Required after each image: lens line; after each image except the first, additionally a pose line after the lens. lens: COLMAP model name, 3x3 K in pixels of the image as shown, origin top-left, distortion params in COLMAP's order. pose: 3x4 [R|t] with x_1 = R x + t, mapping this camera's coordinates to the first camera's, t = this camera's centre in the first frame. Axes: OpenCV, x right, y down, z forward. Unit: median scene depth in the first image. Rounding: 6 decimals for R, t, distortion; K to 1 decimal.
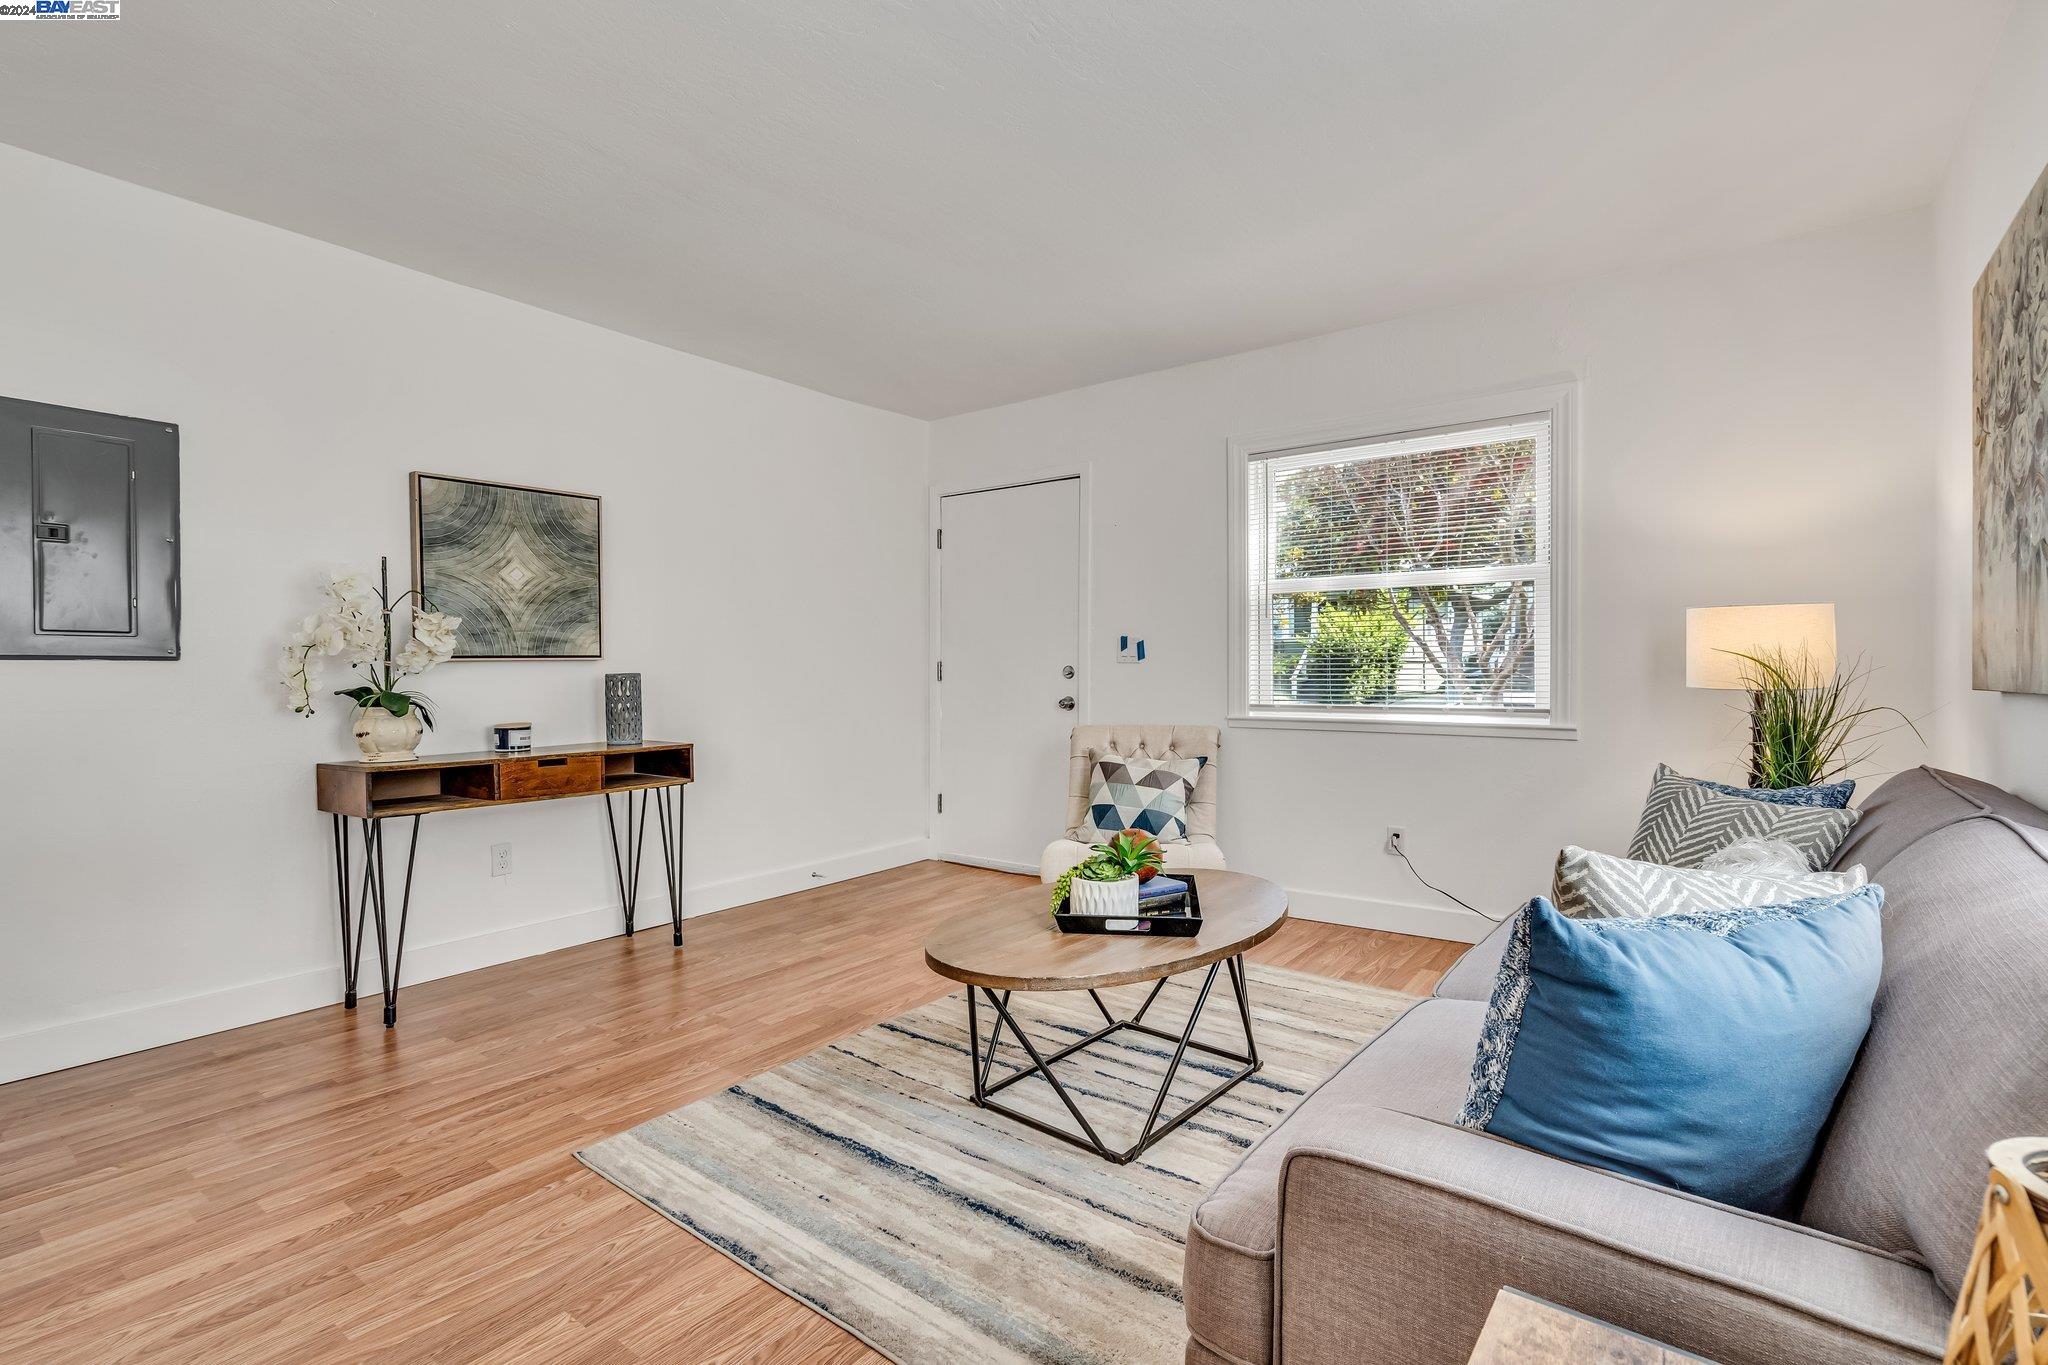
lens RADIAL K [[944.6, 0, 1035.1], [0, 944.6, 675.2], [0, 0, 1]] dist [-0.012669, -0.000099]
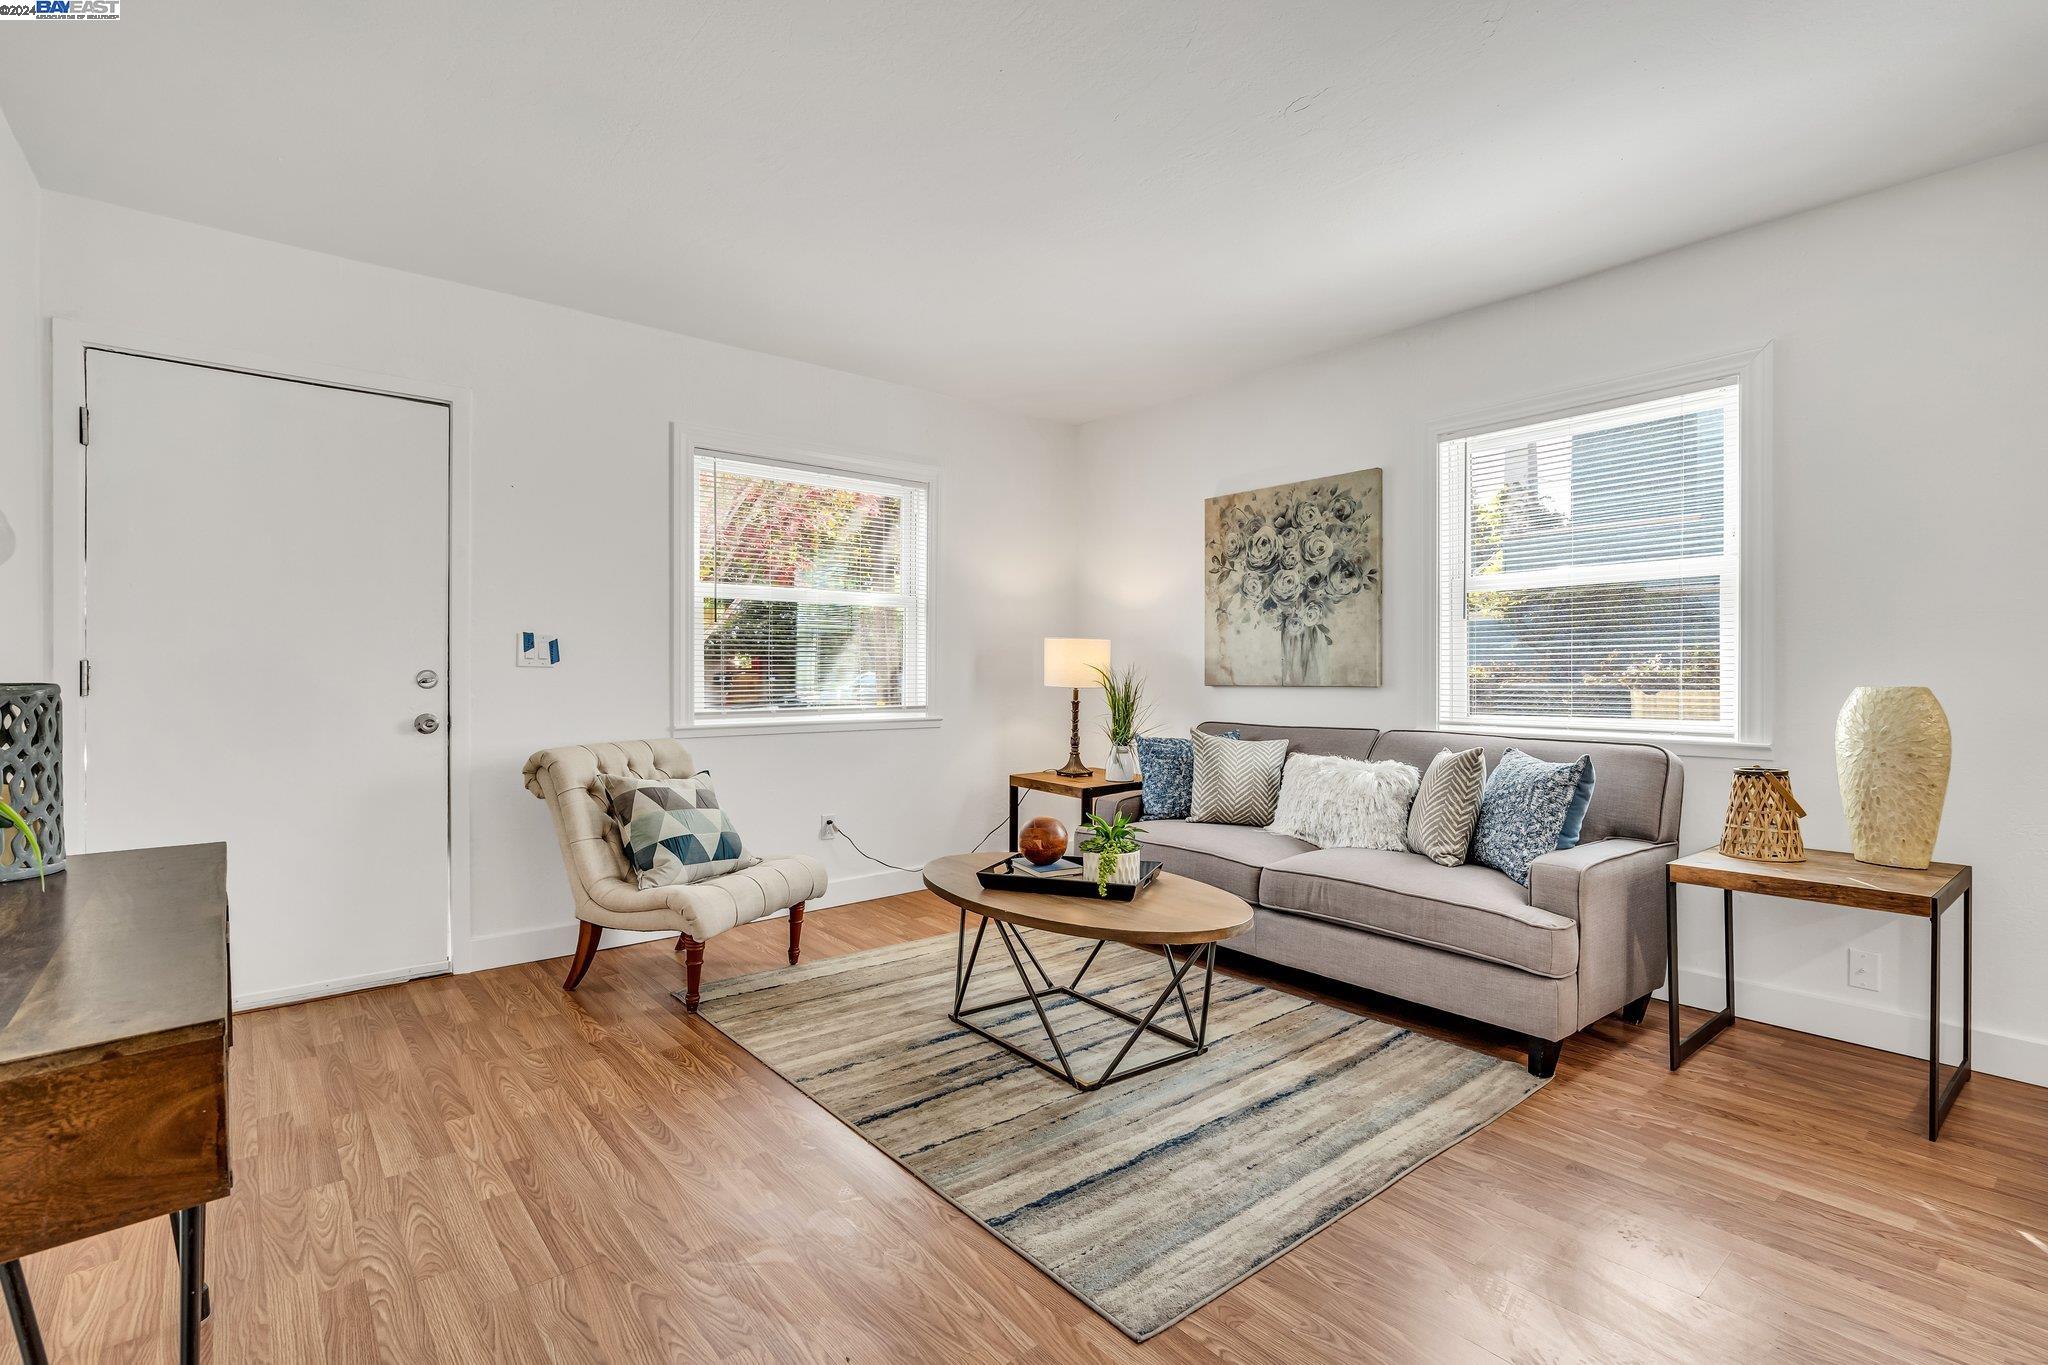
lens RADIAL K [[944.6, 0, 1030.6], [0, 944.6, 688.1], [0, 0, 1]] dist [-0.012669, -0.000099]
pose [[0.225963, -0.011243, 0.974071, -0.953376], [0.004642, 0.999934, 0.010465, -0.003247], [-0.974125, 0.002157, 0.226001, 0.721213]]
